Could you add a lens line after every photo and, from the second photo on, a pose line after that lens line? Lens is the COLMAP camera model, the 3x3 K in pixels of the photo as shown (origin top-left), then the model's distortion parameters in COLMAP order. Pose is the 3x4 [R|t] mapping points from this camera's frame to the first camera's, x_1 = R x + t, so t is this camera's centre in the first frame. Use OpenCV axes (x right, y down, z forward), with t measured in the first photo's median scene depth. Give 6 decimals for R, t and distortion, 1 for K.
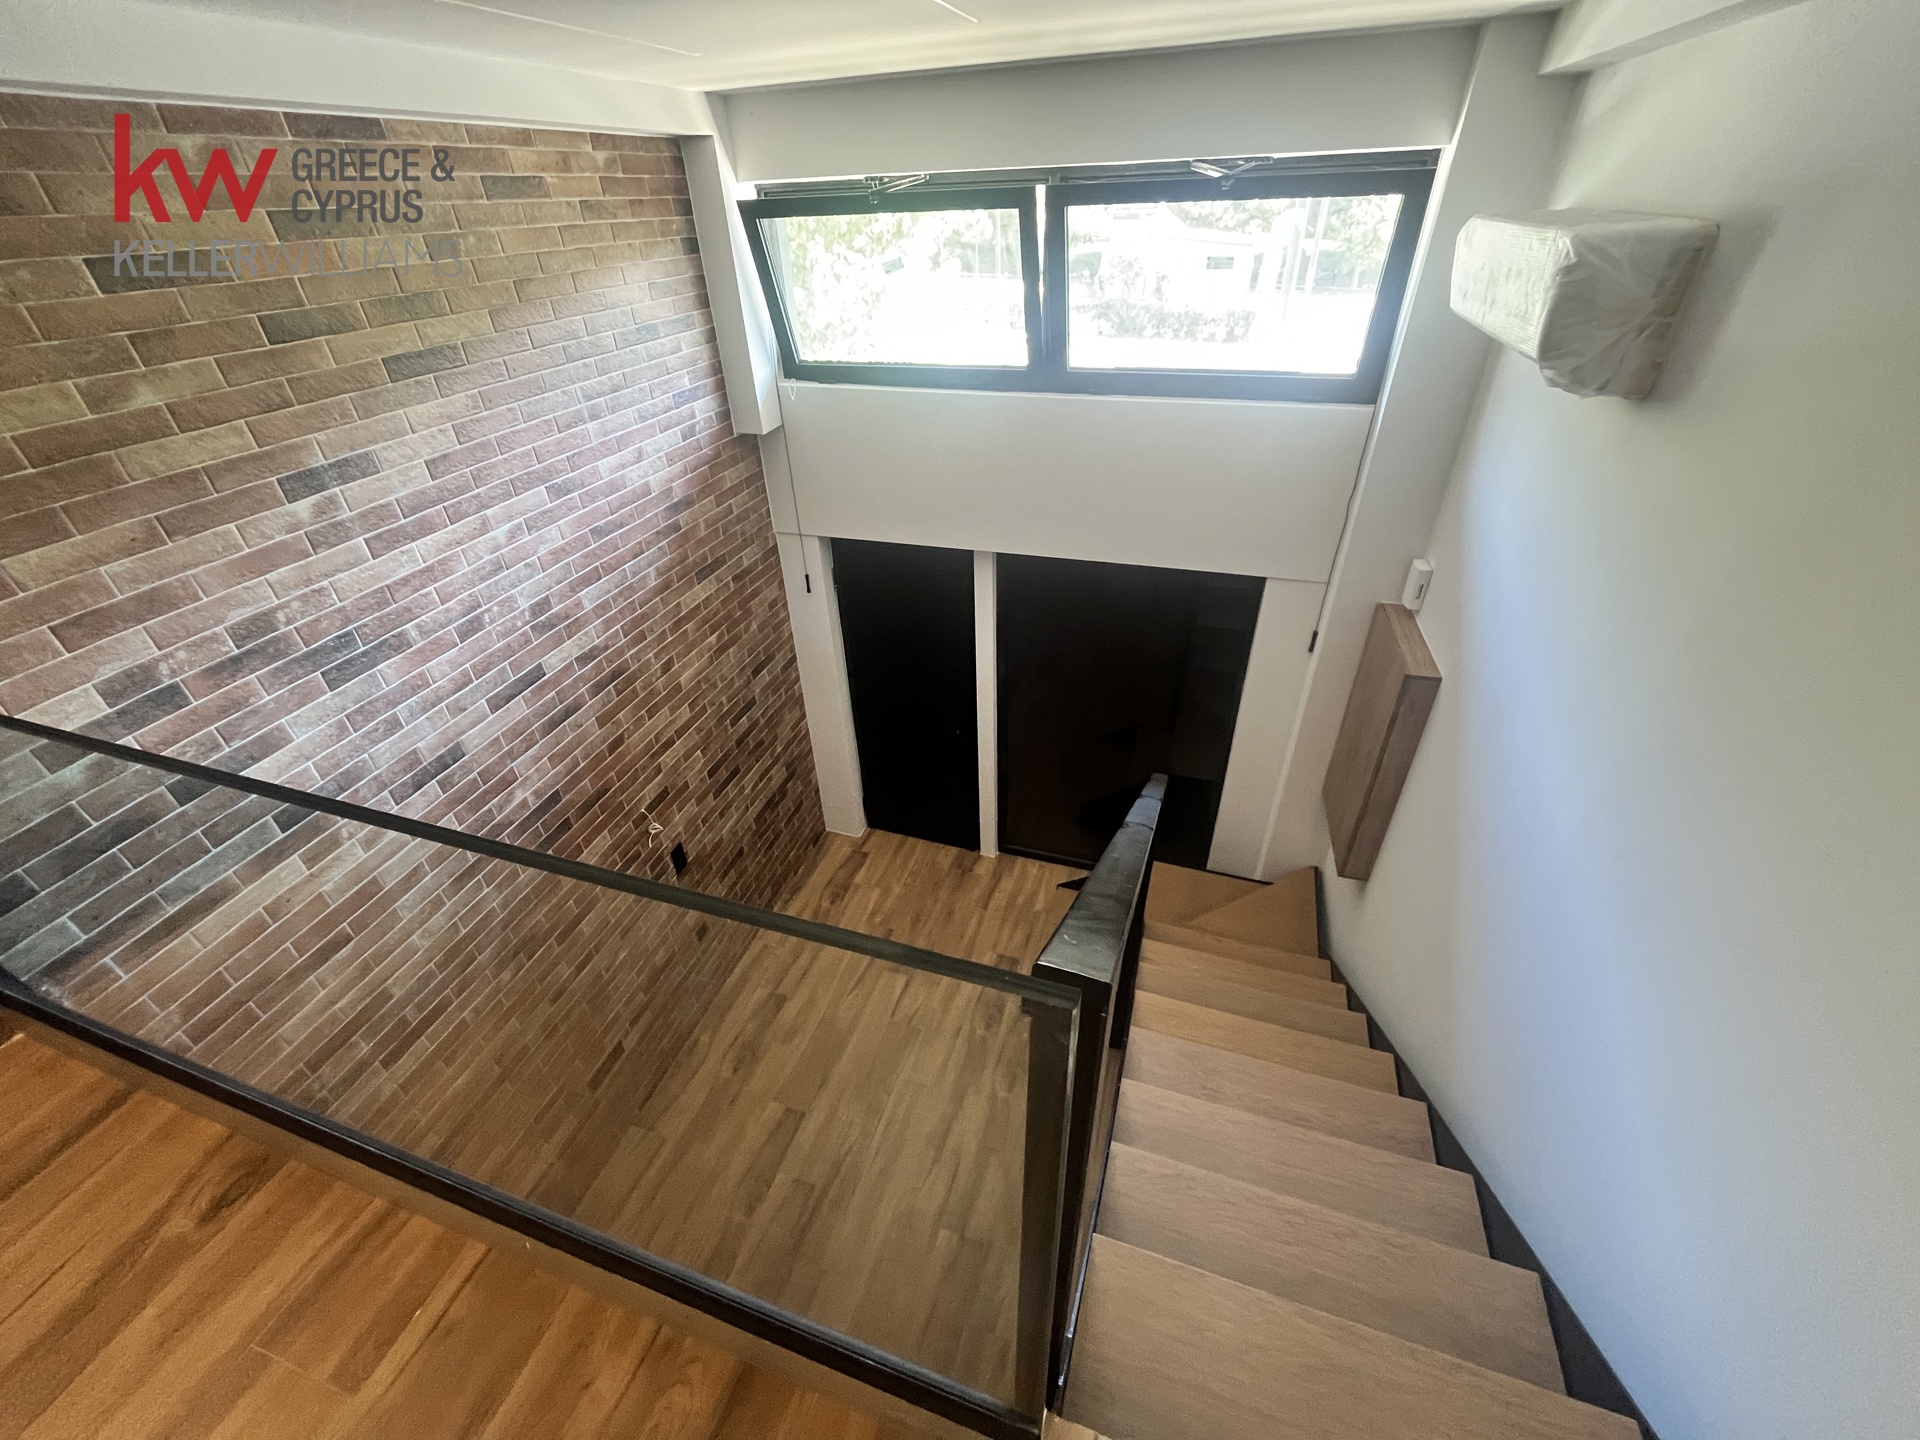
lens RADIAL K [[771.1, 0, 943.5], [0, 771.1, 718.1], [0, 0, 1]] dist [0.000563, 0.000764]
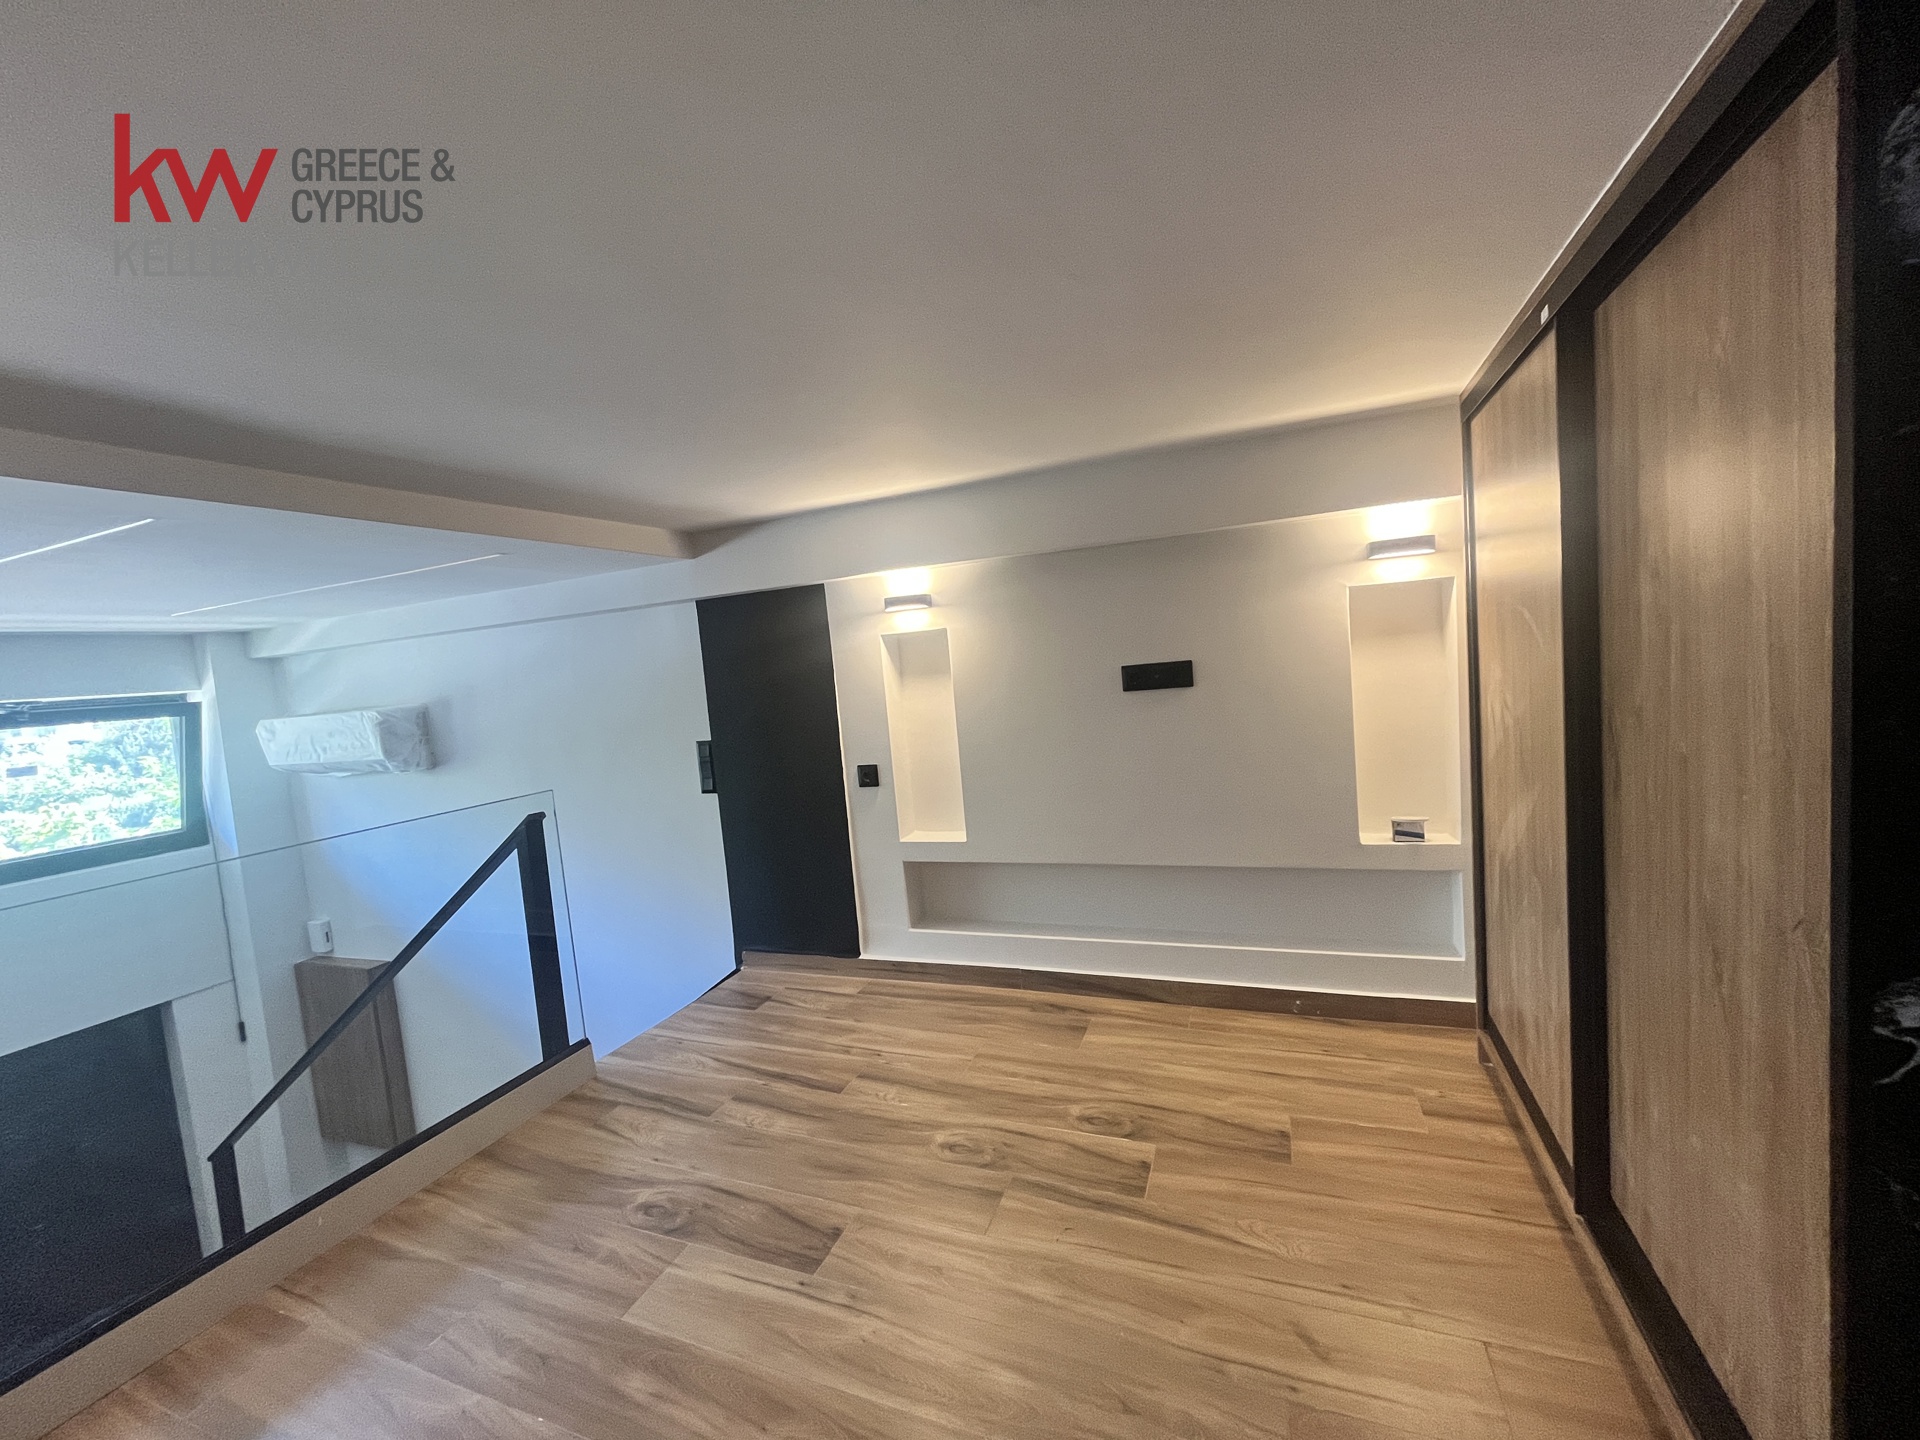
lens RADIAL K [[771.1, 0, 953.7], [0, 771.1, 713.9], [0, 0, 1]] dist [0.000563, 0.000764]
pose [[0.074803, -0.050507, 0.995918, -0.755727], [0.624785, 0.780762, -0.007332, 0.269585], [-0.777205, 0.622783, 0.089960, -0.311504]]
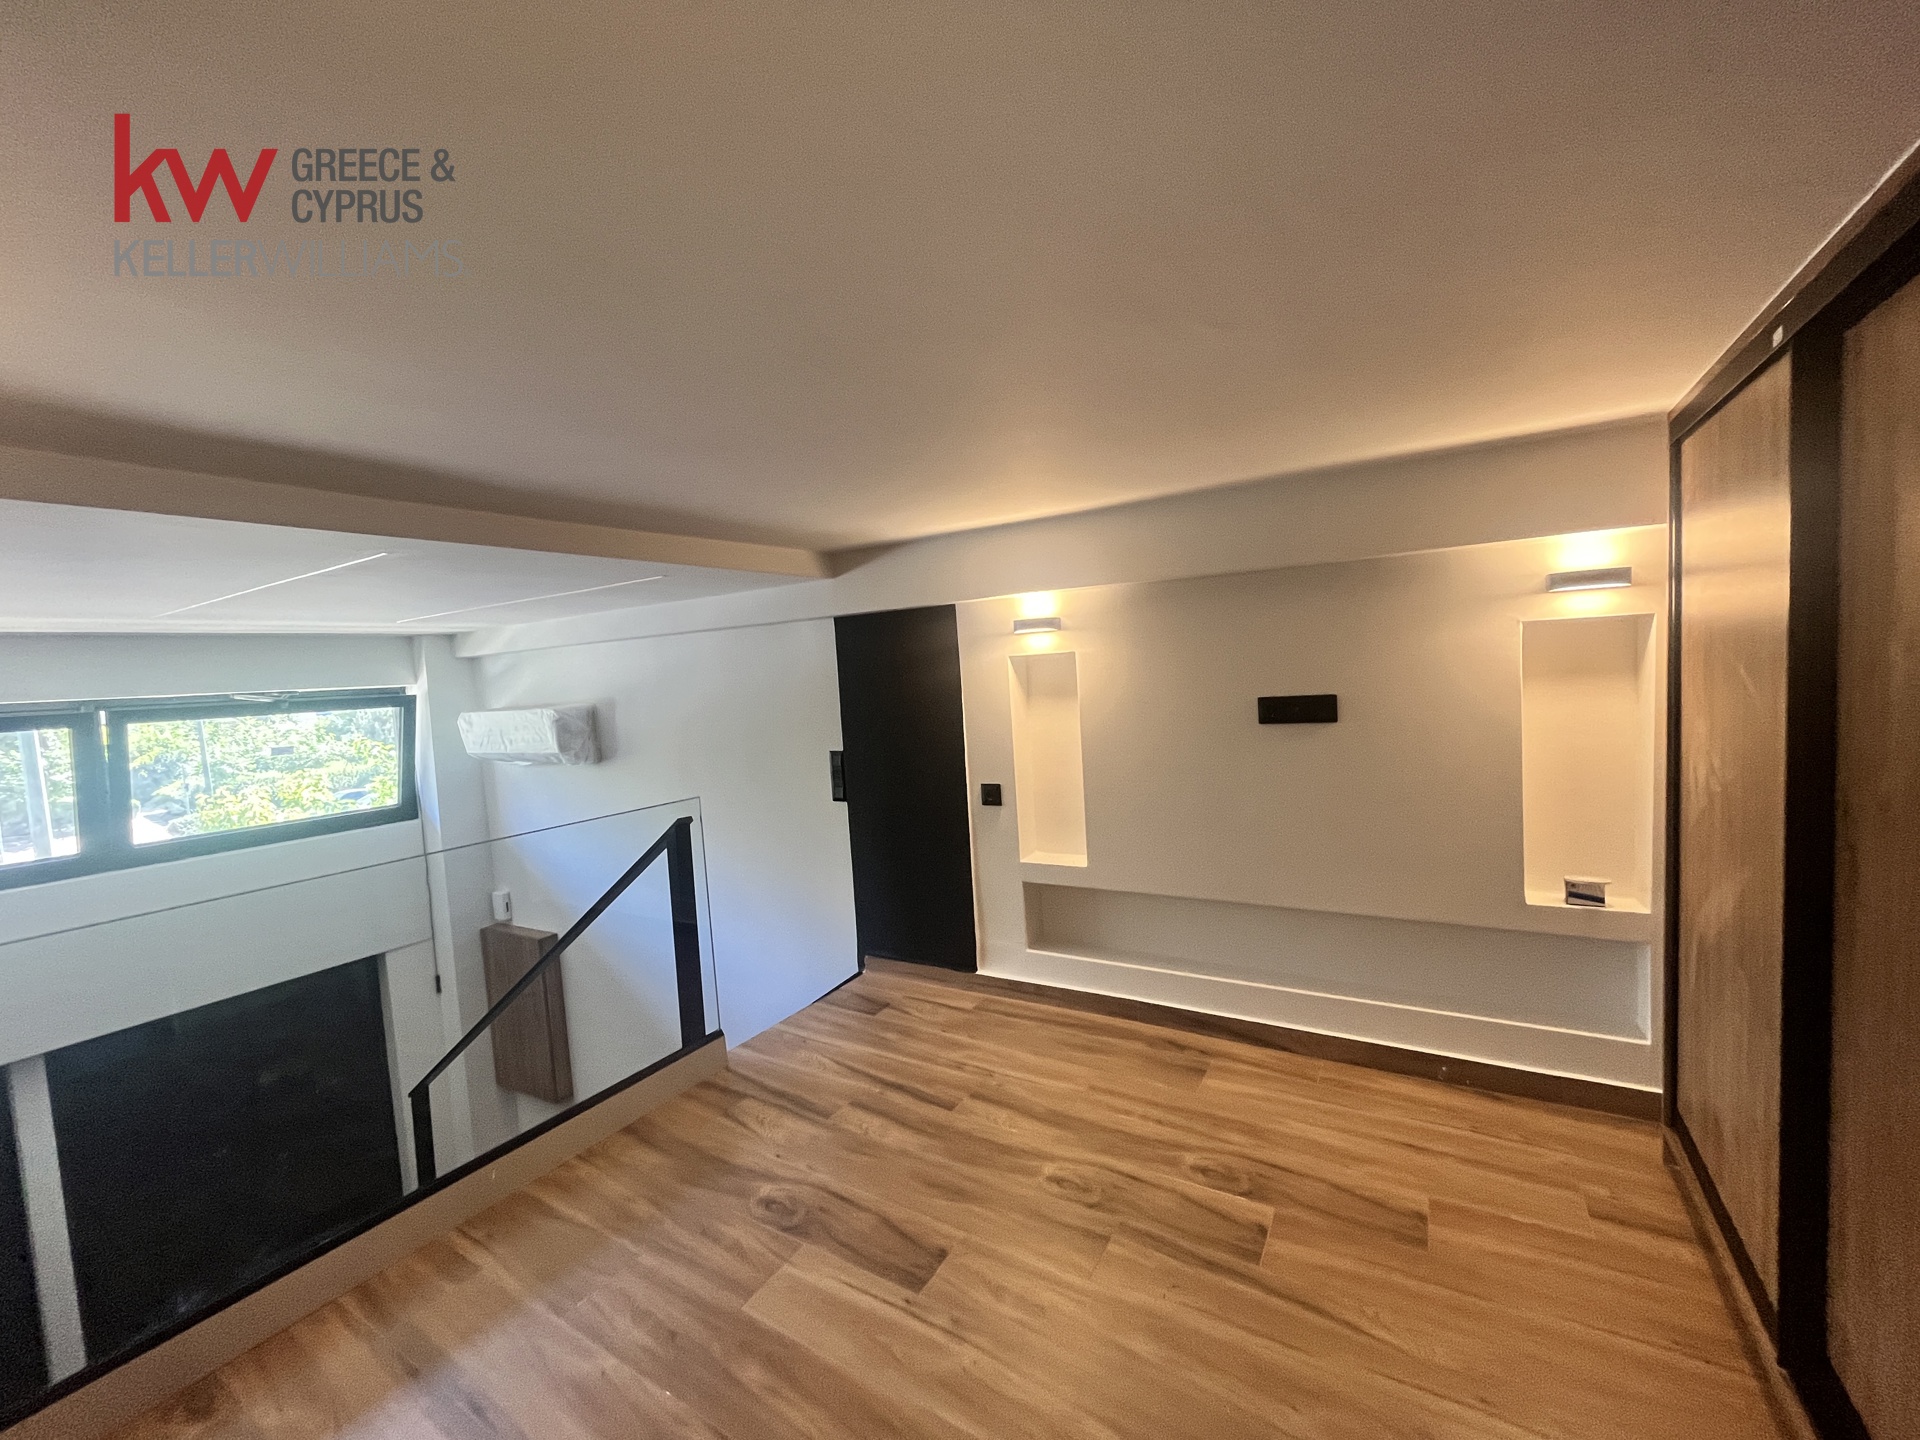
lens RADIAL K [[771.1, 0, 958.0], [0, 771.1, 715.6], [0, 0, 1]] dist [0.000563, 0.000764]
pose [[0.233936, -0.045767, 0.971174, -0.758899], [0.586164, 0.803577, -0.103326, 0.249862], [-0.775684, 0.593439, 0.214813, -0.330903]]
